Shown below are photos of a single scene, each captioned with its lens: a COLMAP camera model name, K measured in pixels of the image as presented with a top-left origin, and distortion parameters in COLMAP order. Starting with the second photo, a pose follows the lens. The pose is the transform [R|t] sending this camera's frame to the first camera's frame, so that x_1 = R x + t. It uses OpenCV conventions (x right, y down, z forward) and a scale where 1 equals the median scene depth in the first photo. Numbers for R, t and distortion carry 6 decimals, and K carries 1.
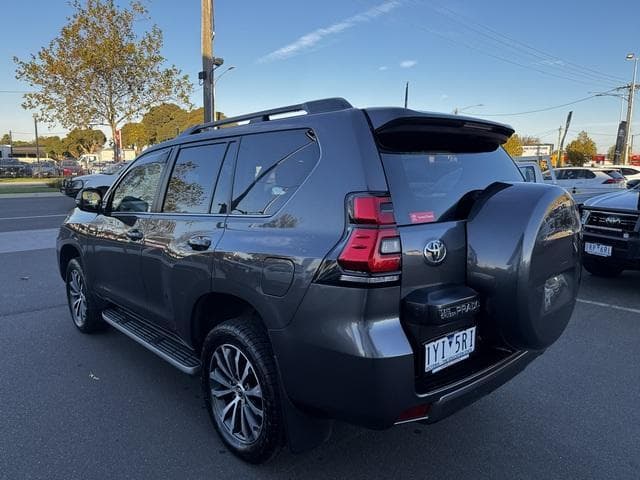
lens RADIAL K [[461.9, 0, 322.0], [0, 461.9, 236.2], [0, 0, 1]] dist [0.018500, -0.016809]
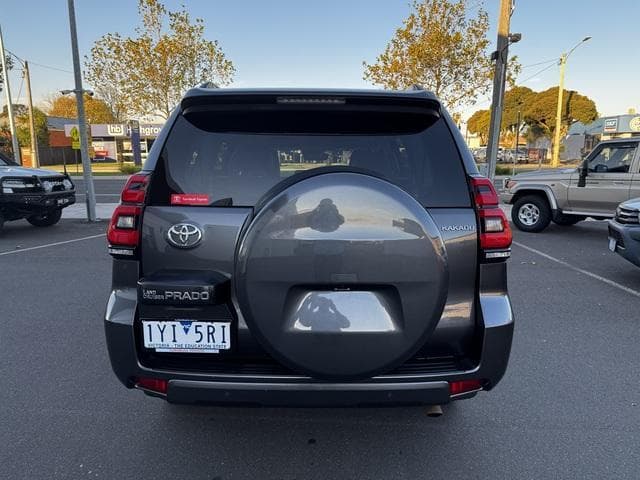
lens RADIAL K [[461.9, 0, 322.0], [0, 461.9, 236.2], [0, 0, 1]] dist [0.018500, -0.016809]
pose [[0.743750, 0.115697, -0.658369, 0.958057], [-0.097423, 0.993153, 0.064472, -0.048413], [0.661320, 0.016189, 0.749929, 0.391646]]
